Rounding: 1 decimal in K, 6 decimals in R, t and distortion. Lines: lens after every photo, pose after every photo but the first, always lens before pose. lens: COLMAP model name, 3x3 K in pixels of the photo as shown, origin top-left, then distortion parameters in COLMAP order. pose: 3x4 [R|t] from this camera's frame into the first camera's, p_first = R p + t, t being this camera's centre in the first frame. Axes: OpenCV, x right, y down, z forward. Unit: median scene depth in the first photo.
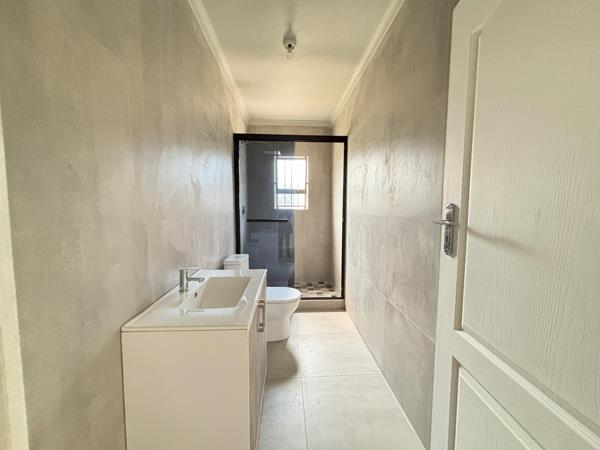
lens RADIAL K [[243.1, 0, 300.0], [0, 243.1, 225.0], [0, 0, 1]] dist [0.000543, 0.000105]
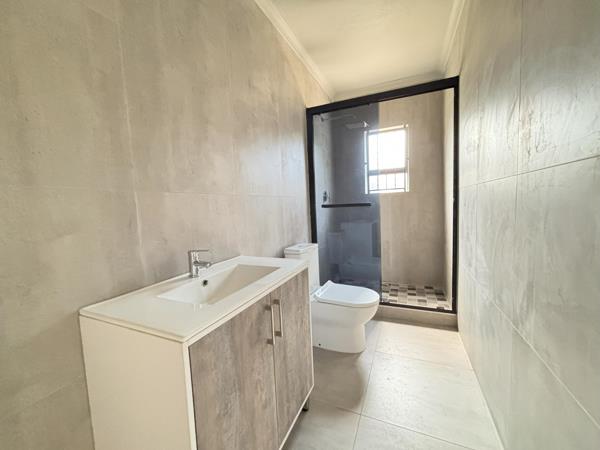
lens RADIAL K [[243.1, 0, 300.0], [0, 243.1, 225.0], [0, 0, 1]] dist [0.000543, 0.000105]
pose [[0.887273, -0.004155, -0.461227, 0.113247], [0.011076, 0.999863, 0.012299, 0.037882], [0.461113, -0.016022, 0.887197, 0.188888]]
